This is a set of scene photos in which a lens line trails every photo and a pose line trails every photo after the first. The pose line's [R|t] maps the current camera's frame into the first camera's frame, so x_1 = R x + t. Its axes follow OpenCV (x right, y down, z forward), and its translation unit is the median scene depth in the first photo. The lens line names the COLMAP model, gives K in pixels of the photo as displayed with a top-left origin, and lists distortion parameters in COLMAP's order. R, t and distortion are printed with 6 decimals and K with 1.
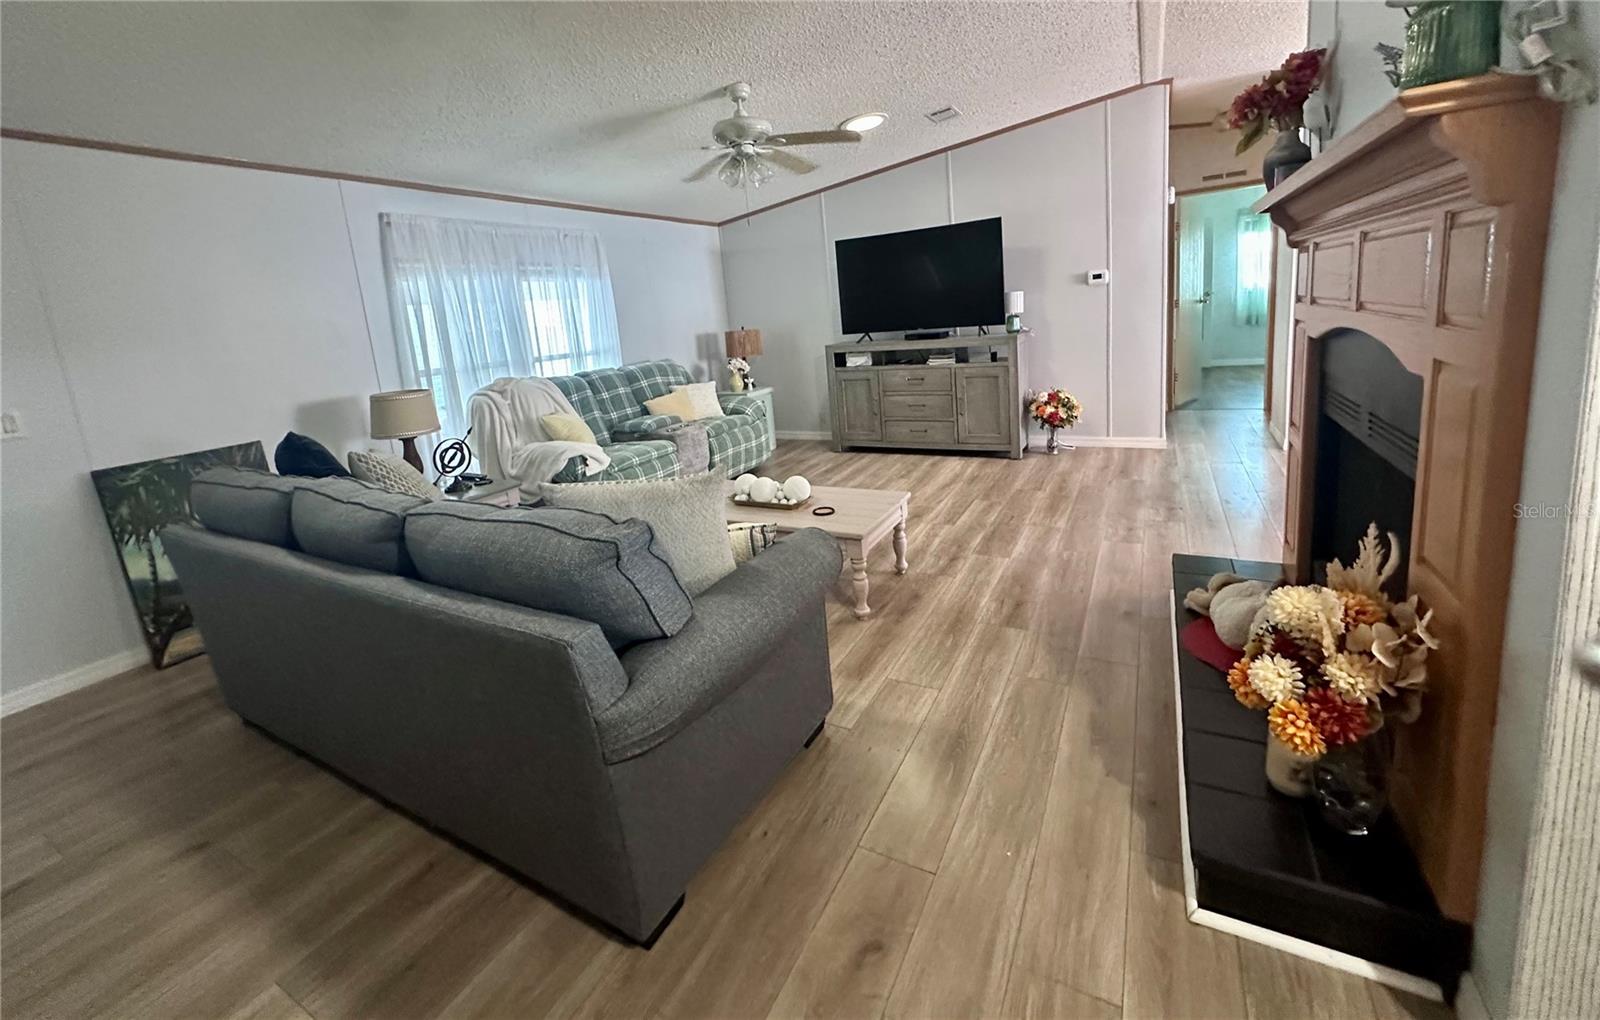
lens RADIAL K [[655.7, 0, 808.1], [0, 655.7, 425.5], [0, 0, 1]] dist [-0.001060, -0.000213]
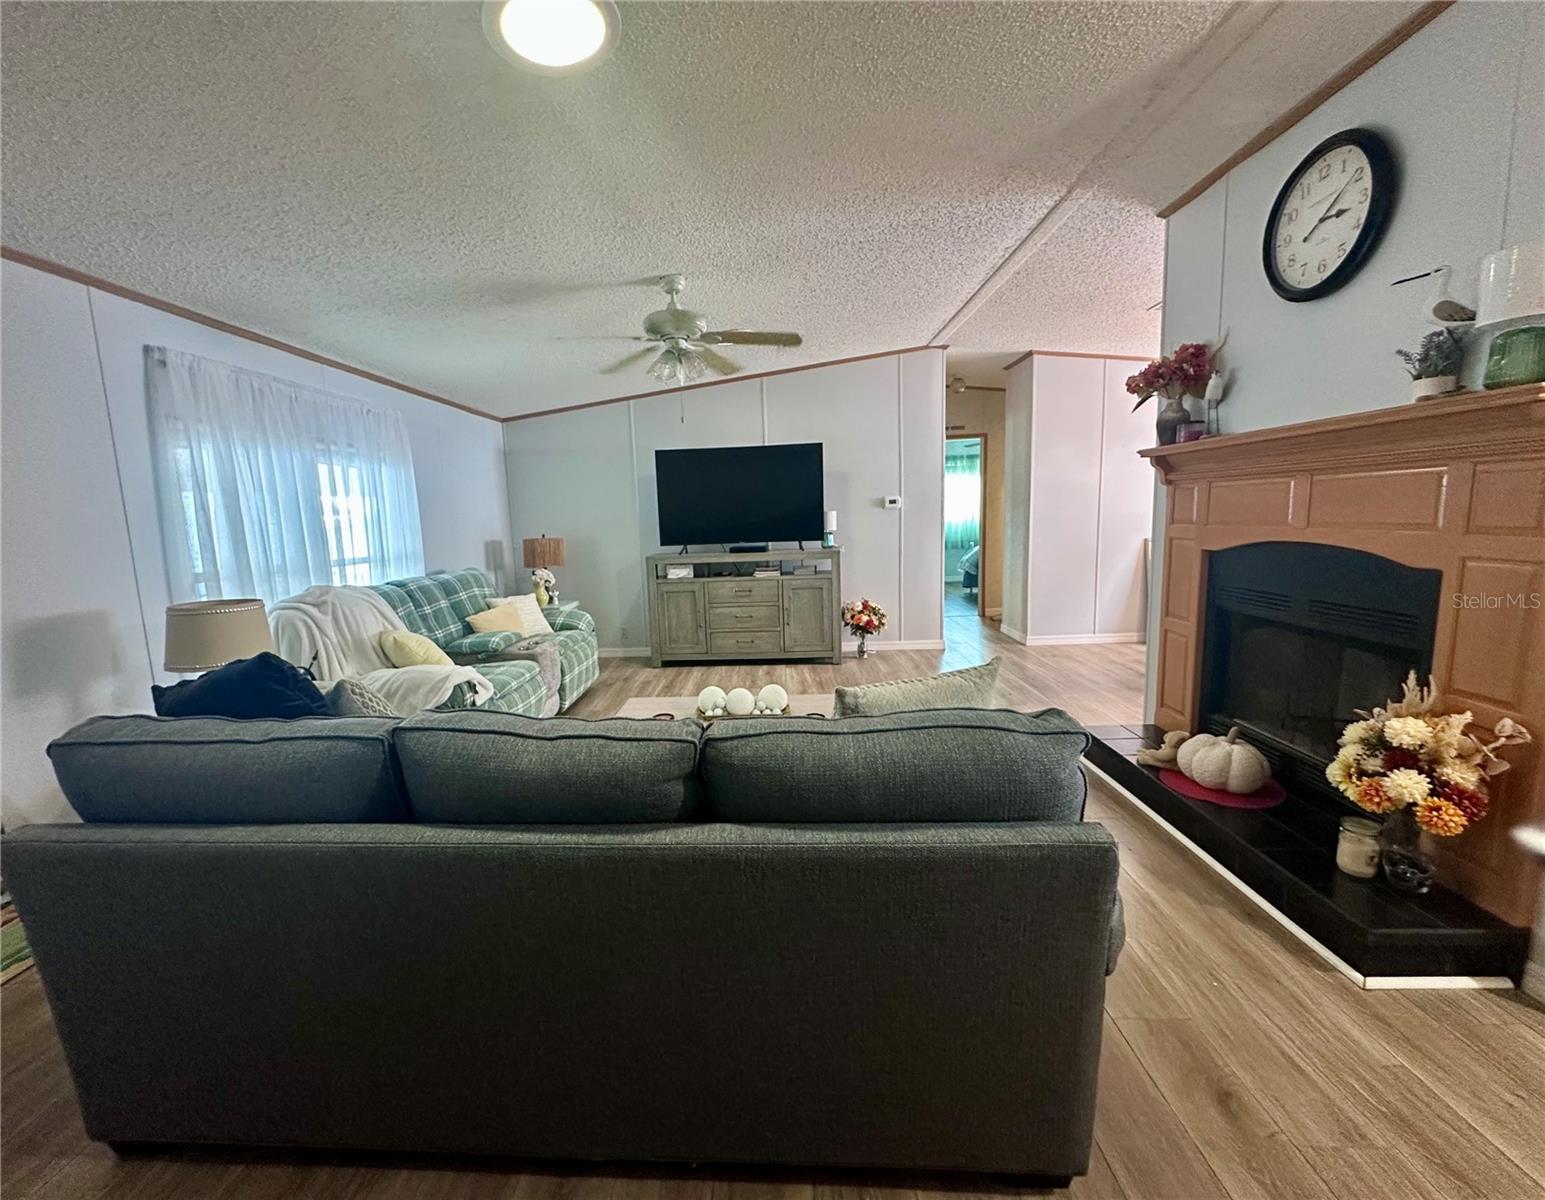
lens RADIAL K [[650.5, 0, 766.7], [0, 650.5, 601.7], [0, 0, 1]] dist [-0.003883, 0.000704]
pose [[0.895289, -0.008261, 0.445409, -0.269506], [0.038239, 0.997563, -0.058360, 0.006876], [-0.443841, 0.069281, 0.893423, 0.086478]]
